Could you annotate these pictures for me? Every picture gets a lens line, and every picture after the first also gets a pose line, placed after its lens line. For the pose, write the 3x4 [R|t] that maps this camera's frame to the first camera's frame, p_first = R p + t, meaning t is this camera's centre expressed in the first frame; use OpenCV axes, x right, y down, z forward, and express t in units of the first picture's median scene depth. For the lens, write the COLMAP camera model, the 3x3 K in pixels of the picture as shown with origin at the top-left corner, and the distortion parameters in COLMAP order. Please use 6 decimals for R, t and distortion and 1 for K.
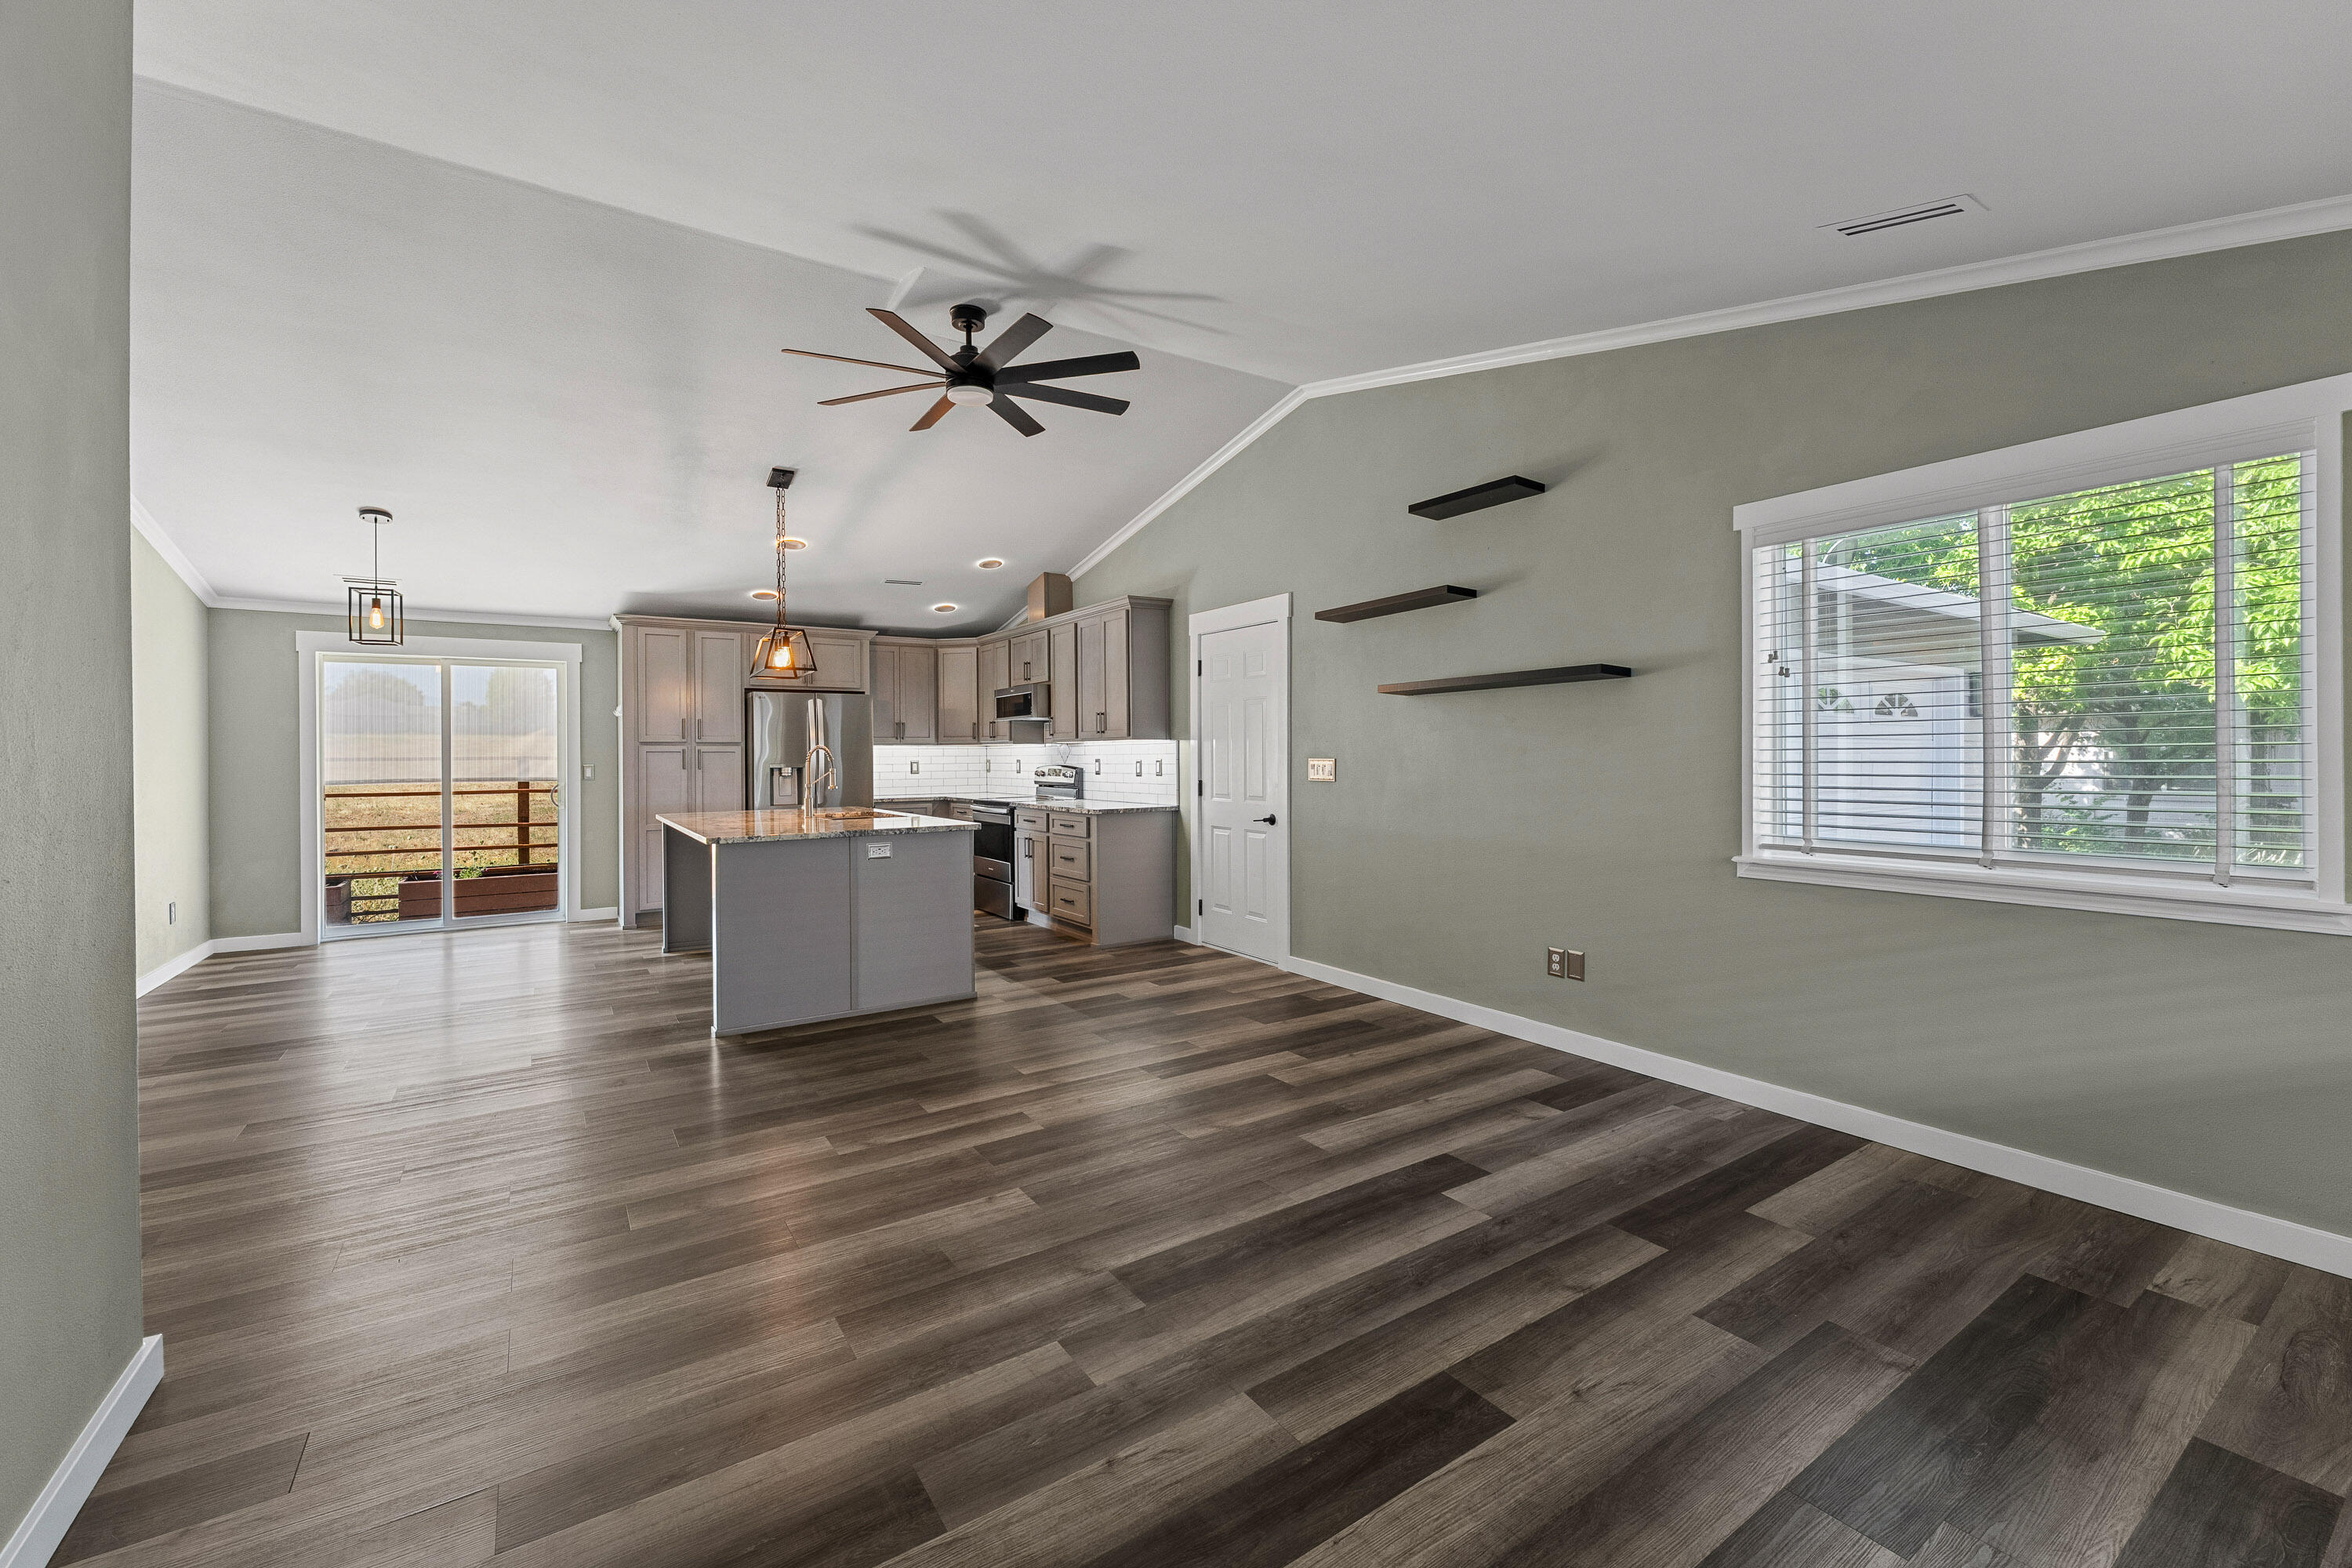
lens RADIAL K [[953.7, 0, 1180.6], [0, 953.7, 750.2], [0, 0, 1]] dist [-0.002190, -0.000510]
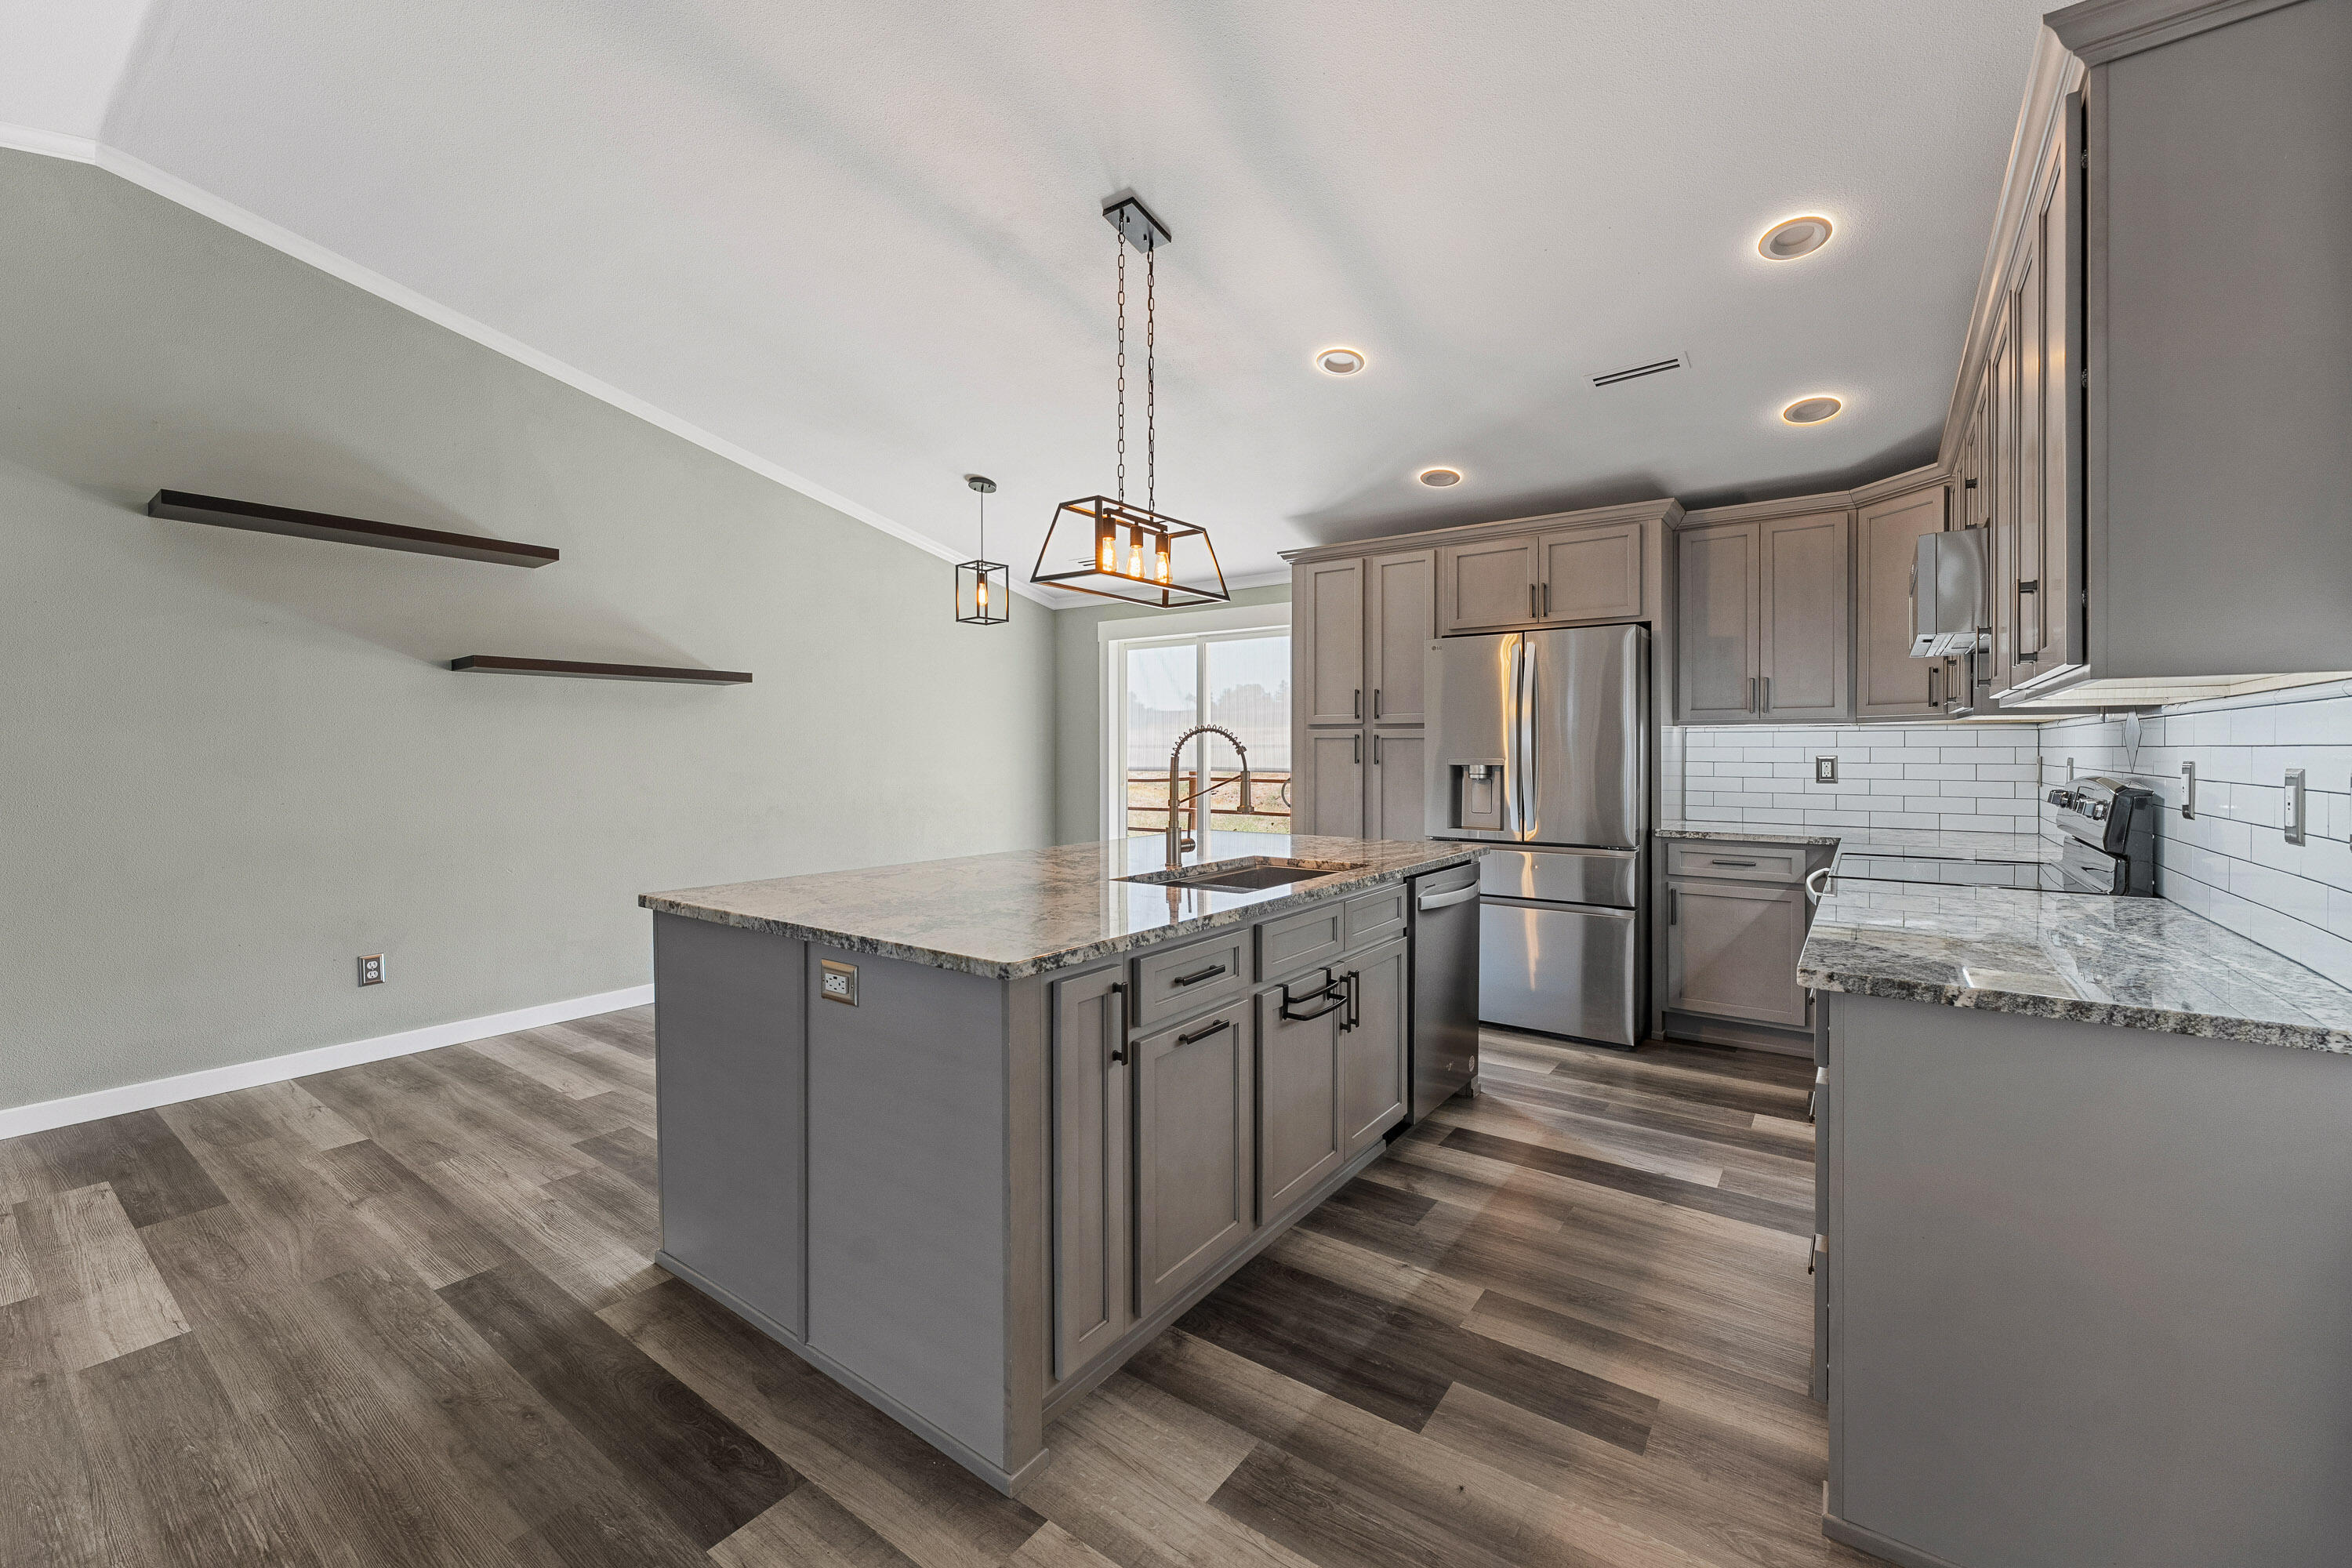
lens RADIAL K [[953.7, 0, 1172.0], [0, 953.7, 745.3], [0, 0, 1]] dist [-0.002190, -0.000510]
pose [[0.344771, 0.006078, -0.938667, 0.084176], [0.002061, 0.999972, 0.007232, 0.002028], [0.938684, -0.004428, 0.344749, 0.747781]]
